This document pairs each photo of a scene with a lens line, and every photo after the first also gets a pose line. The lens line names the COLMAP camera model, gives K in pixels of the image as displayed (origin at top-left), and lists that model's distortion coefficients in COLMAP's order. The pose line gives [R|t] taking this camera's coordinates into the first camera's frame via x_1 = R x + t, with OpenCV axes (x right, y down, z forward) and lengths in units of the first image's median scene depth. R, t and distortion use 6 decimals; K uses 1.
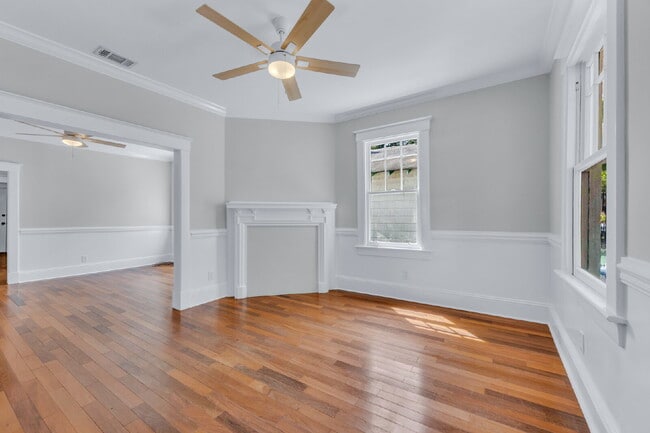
lens RADIAL K [[259.1, 0, 321.6], [0, 259.1, 215.0], [0, 0, 1]] dist [0.000710, 0.000020]
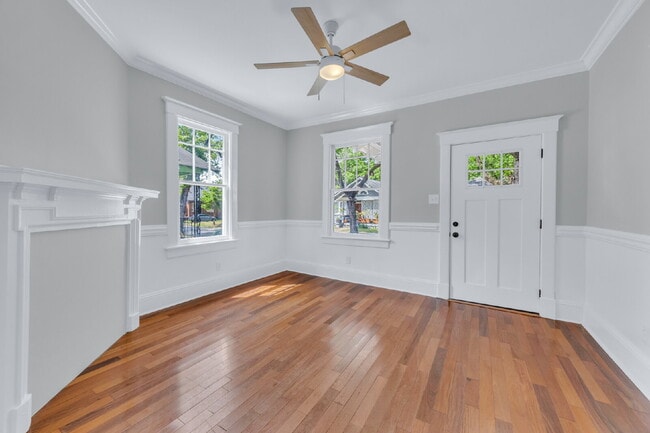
lens RADIAL K [[259.1, 0, 321.6], [0, 259.1, 215.0], [0, 0, 1]] dist [0.000710, 0.000020]
pose [[-0.034766, -0.015343, 0.999278, -0.763126], [-0.012093, 0.999815, 0.014931, 0.005971], [-0.999322, -0.011565, -0.034945, 0.670736]]
